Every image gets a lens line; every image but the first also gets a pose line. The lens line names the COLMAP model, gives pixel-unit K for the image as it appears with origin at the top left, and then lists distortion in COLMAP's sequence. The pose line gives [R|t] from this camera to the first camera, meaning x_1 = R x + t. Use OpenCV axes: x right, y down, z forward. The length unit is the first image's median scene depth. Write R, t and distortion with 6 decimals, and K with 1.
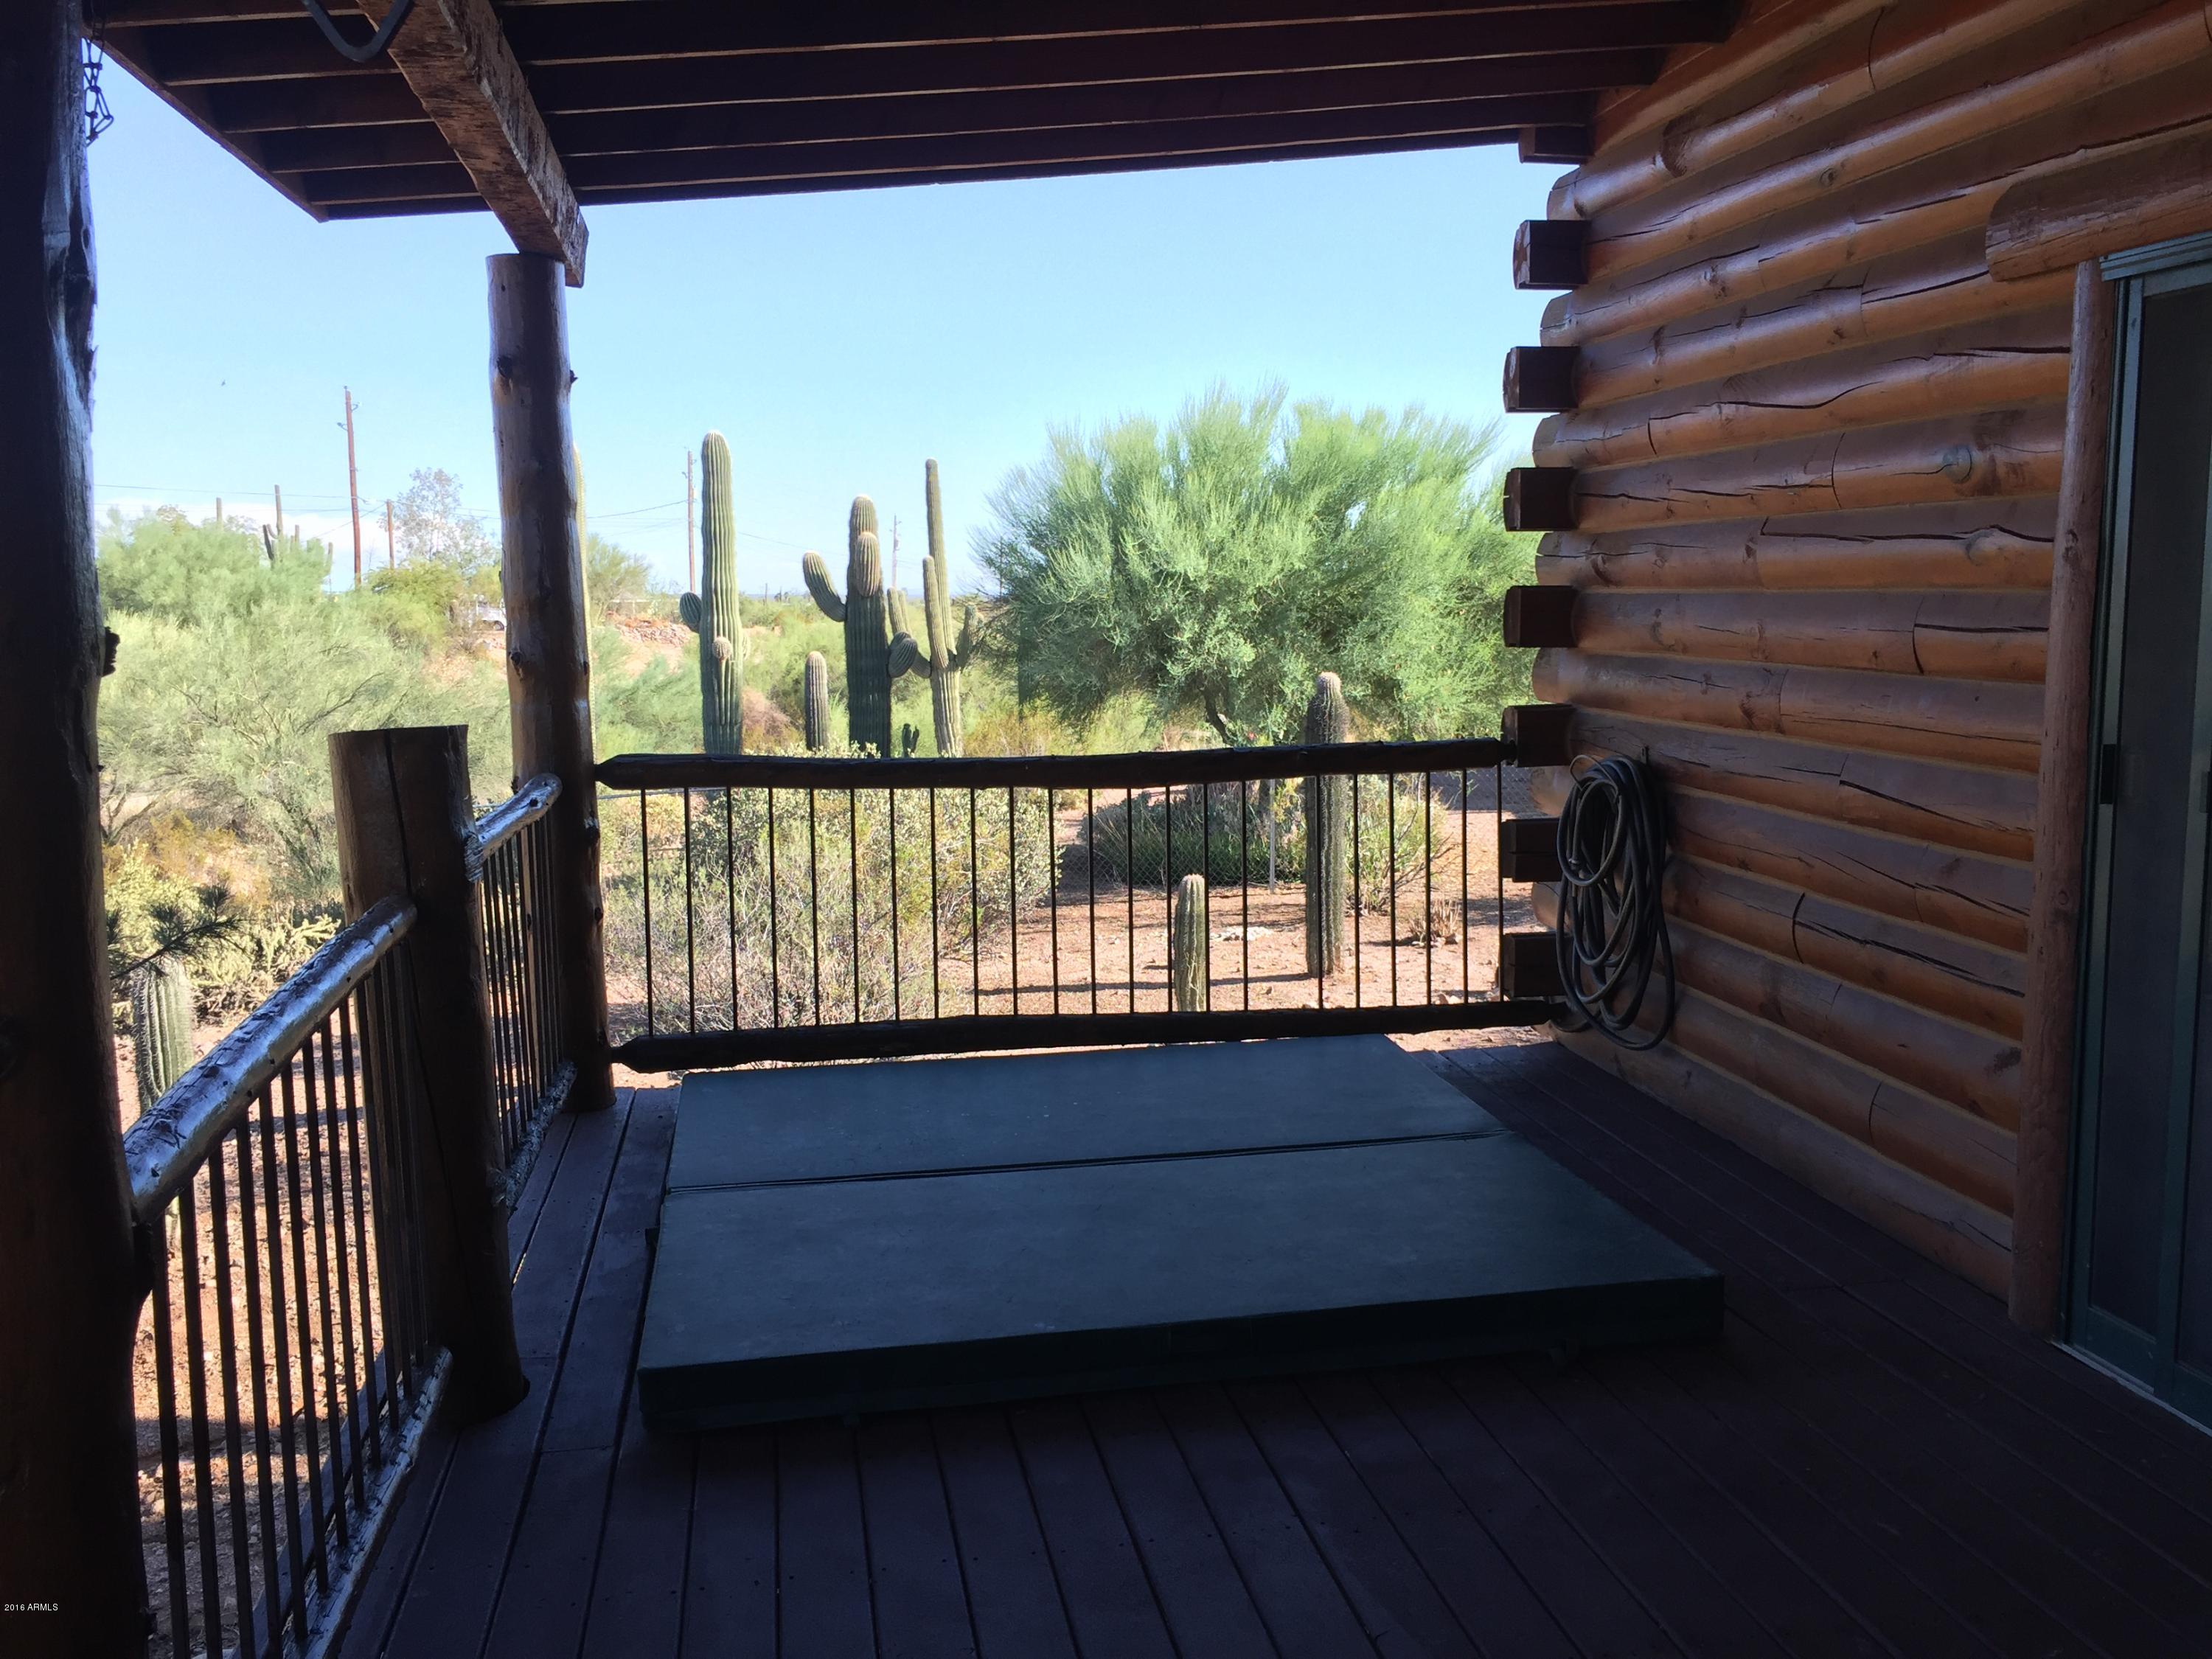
lens RADIAL K [[1850.3, 0, 1106.0], [0, 1850.3, 829.5], [0, 0, 1]] dist [0.100492, -0.114351]
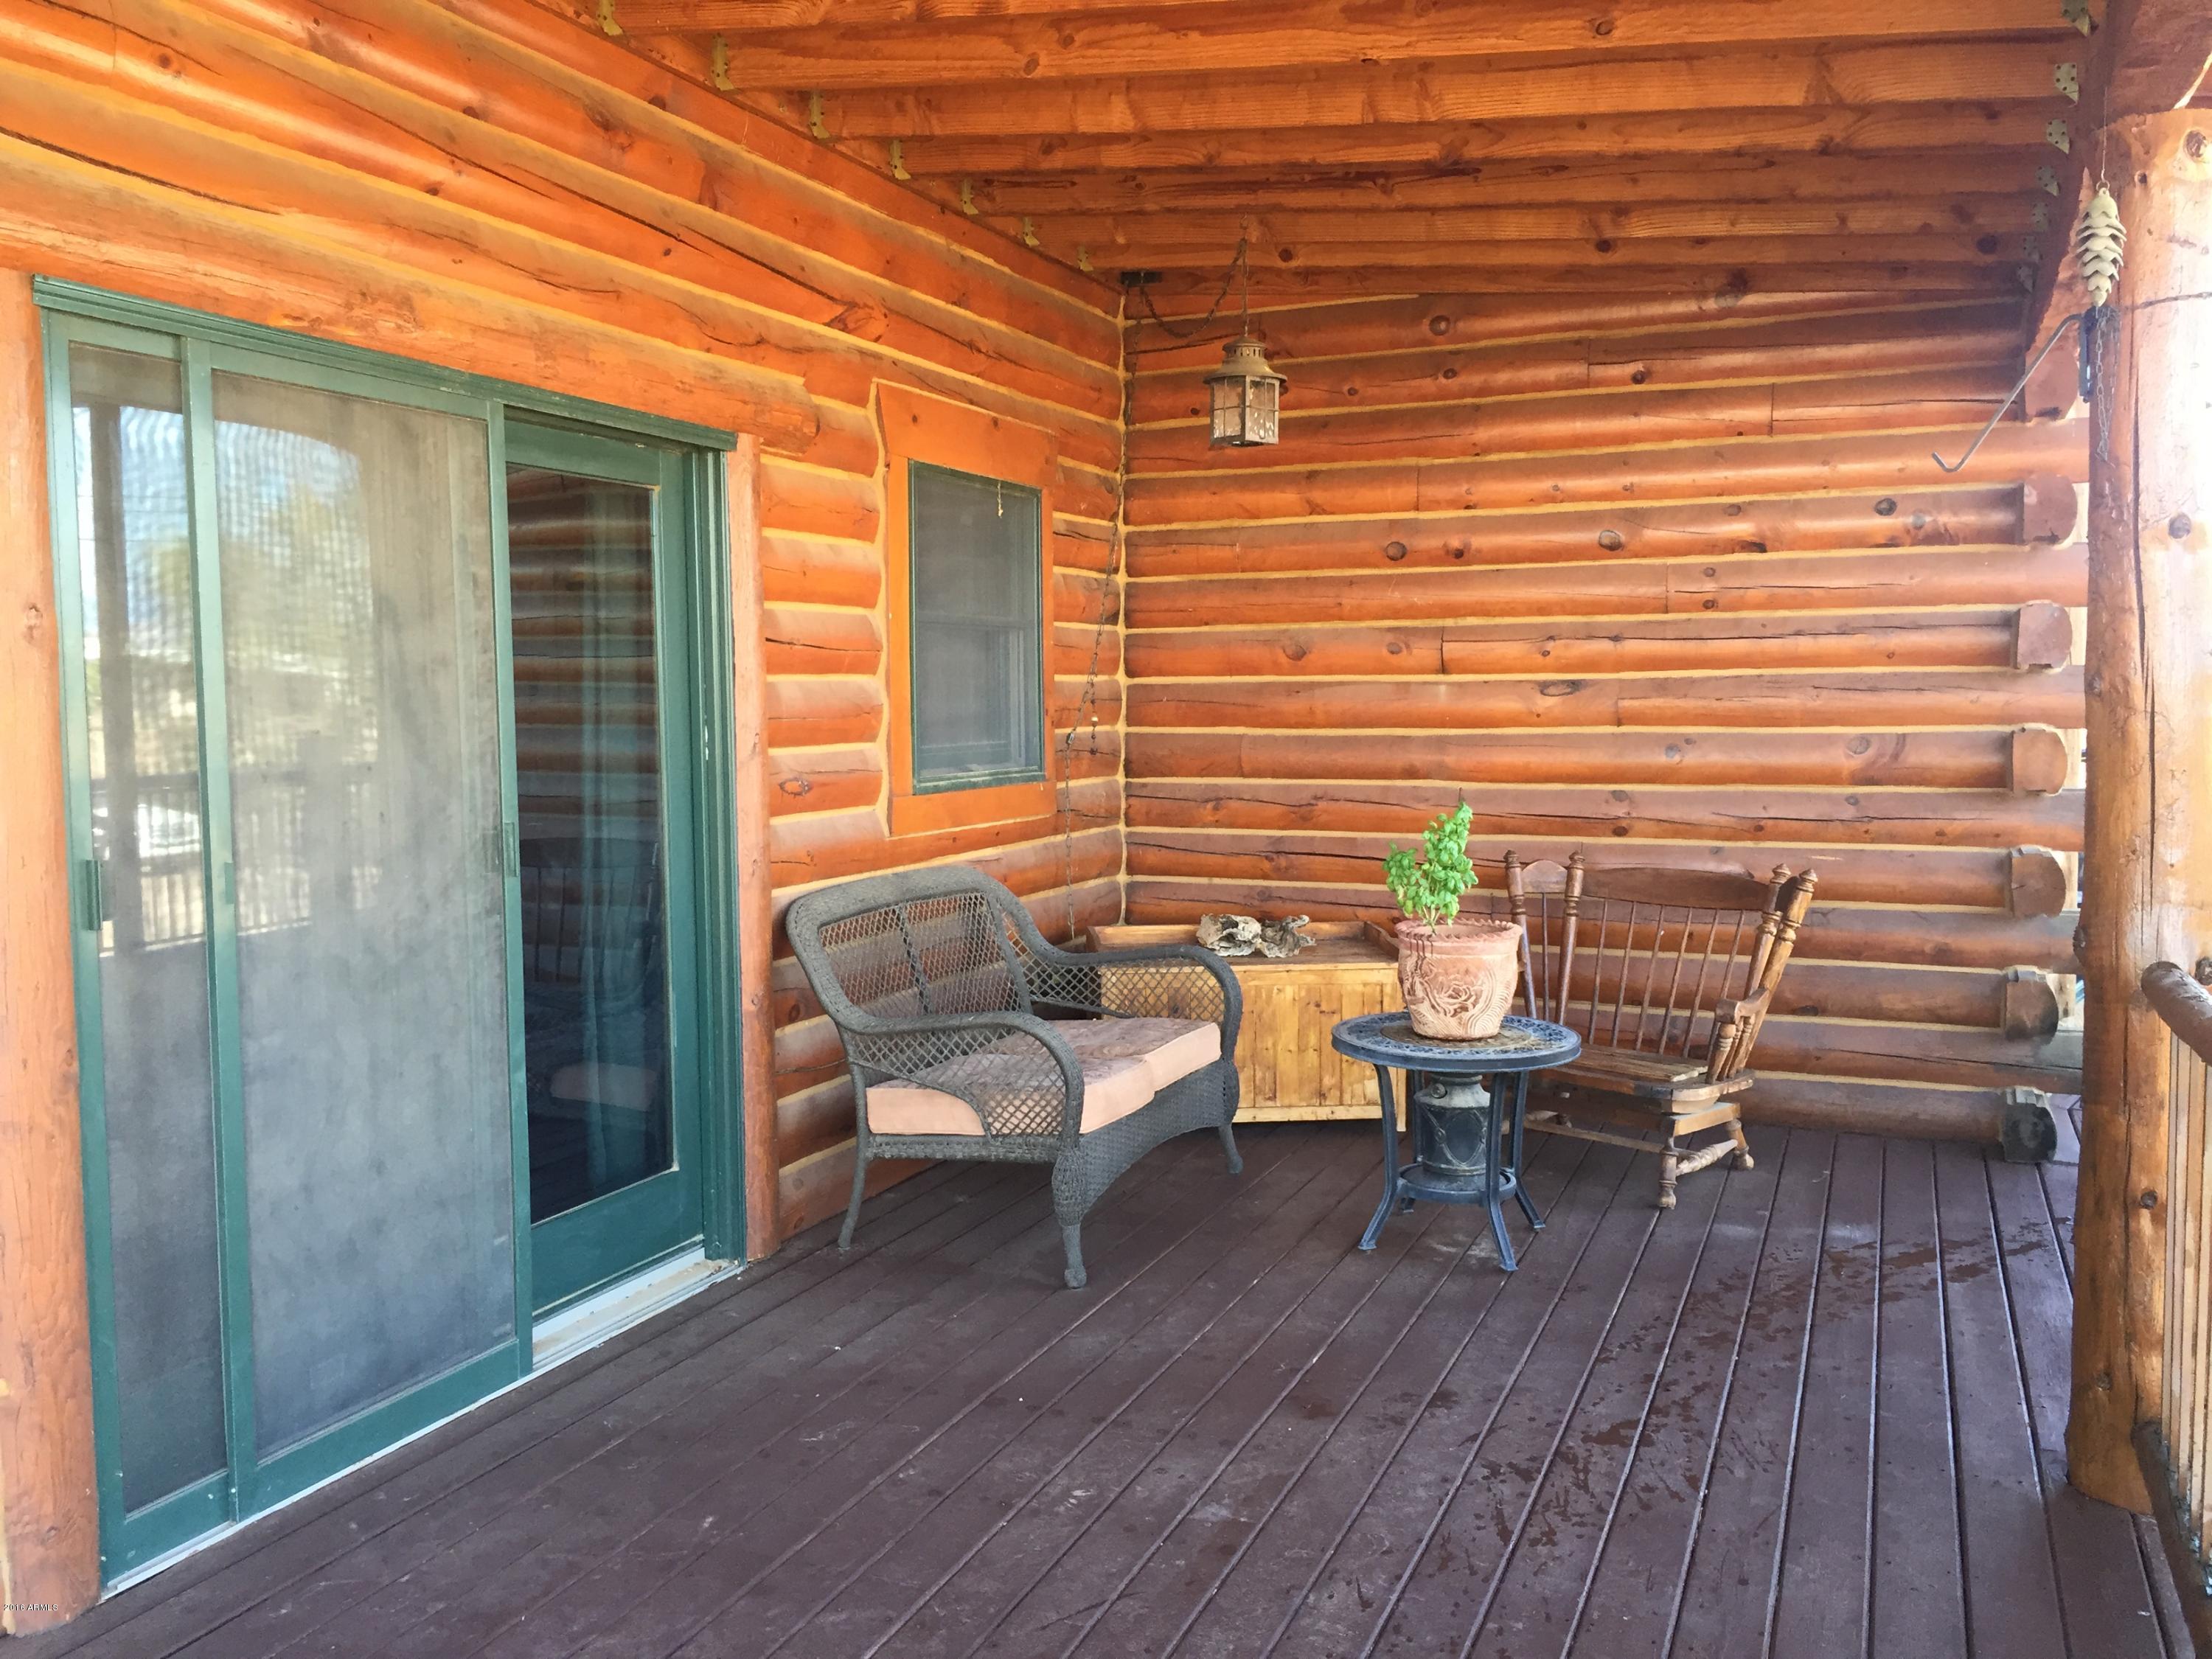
lens RADIAL K [[1856.8, 0, 1111.3], [0, 1856.8, 841.0], [0, 0, 1]] dist [0.101112, -0.116172]
pose [[-0.838439, -0.032076, 0.544050, -0.216307], [0.086489, 0.977784, 0.190938, -0.120898], [-0.538088, 0.207144, -0.817039, 0.987761]]
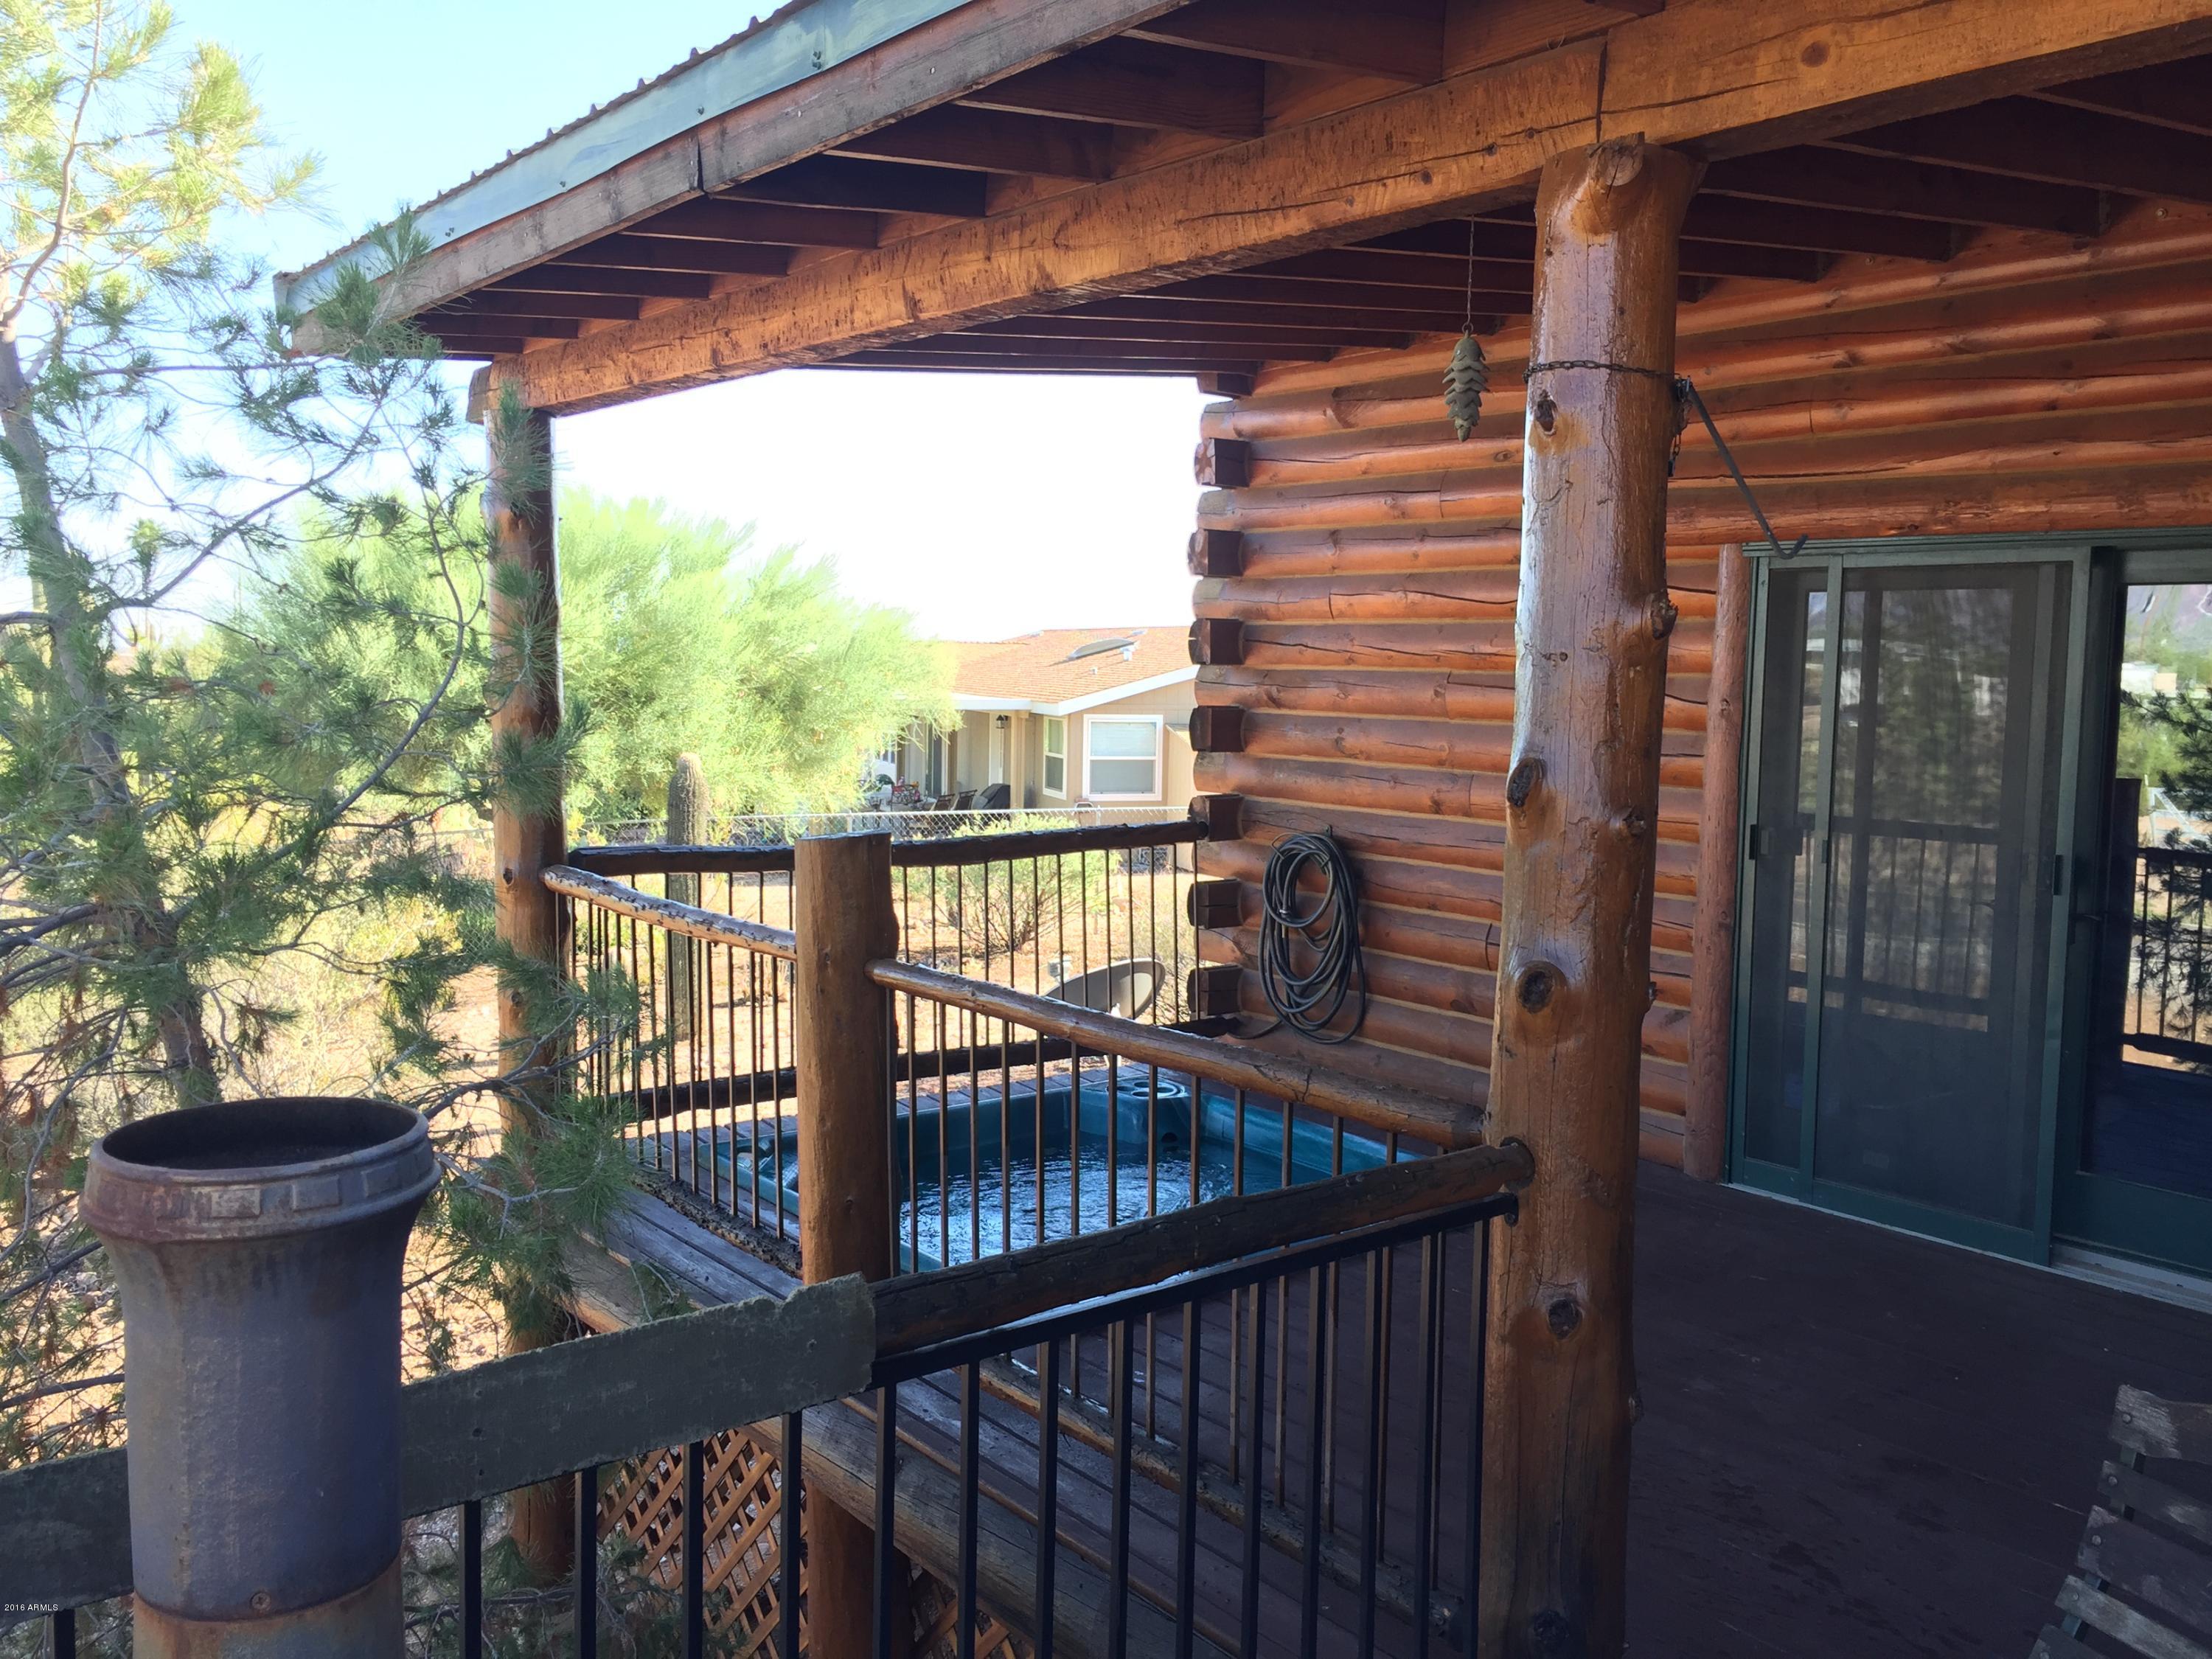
lens RADIAL K [[1850.3, 0, 1106.0], [0, 1850.3, 829.5], [0, 0, 1]] dist [0.100492, -0.114351]
pose [[0.875184, -0.018250, 0.483445, -0.551777], [0.035582, 0.999010, -0.026702, -0.010992], [-0.482479, 0.040571, 0.874967, -0.138607]]
